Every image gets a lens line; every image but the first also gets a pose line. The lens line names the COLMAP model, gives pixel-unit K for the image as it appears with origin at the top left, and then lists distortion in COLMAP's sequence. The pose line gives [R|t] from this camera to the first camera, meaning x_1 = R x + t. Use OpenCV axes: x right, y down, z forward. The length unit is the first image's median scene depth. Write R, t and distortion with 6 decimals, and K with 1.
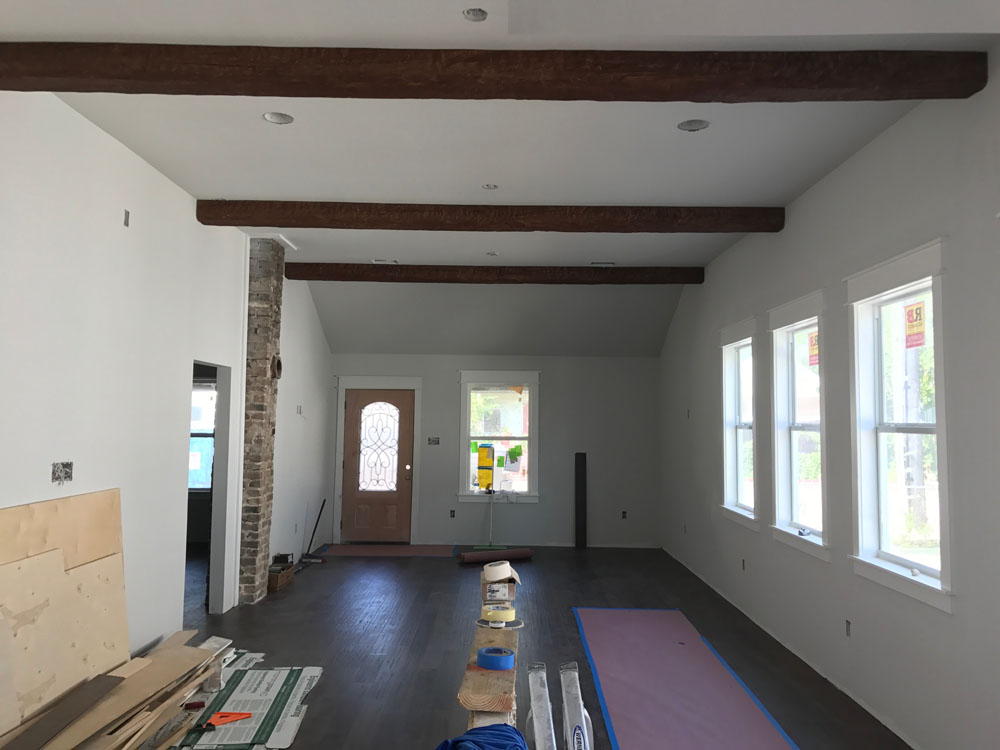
lens RADIAL K [[824.3, 0, 501.4], [0, 824.3, 363.0], [0, 0, 1]] dist [0.083595, -0.165722]
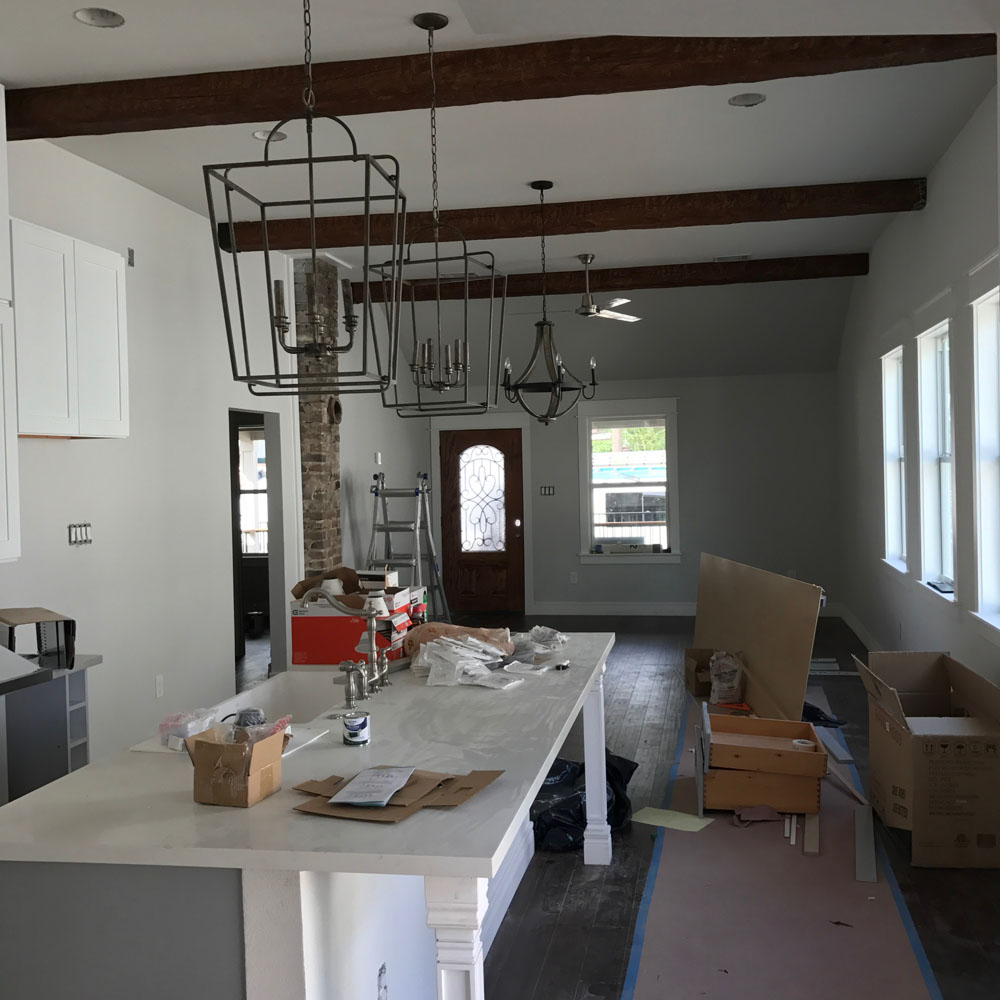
lens RADIAL K [[1089.8, 0, 512.6], [0, 1089.8, 499.1], [0, 0, 1]] dist [0.136419, -0.334105]
pose [[0.984549, -0.030099, -0.172500, 0.106192], [0.047542, 0.994061, 0.097894, -0.005921], [0.168529, -0.104582, 0.980133, -0.093206]]
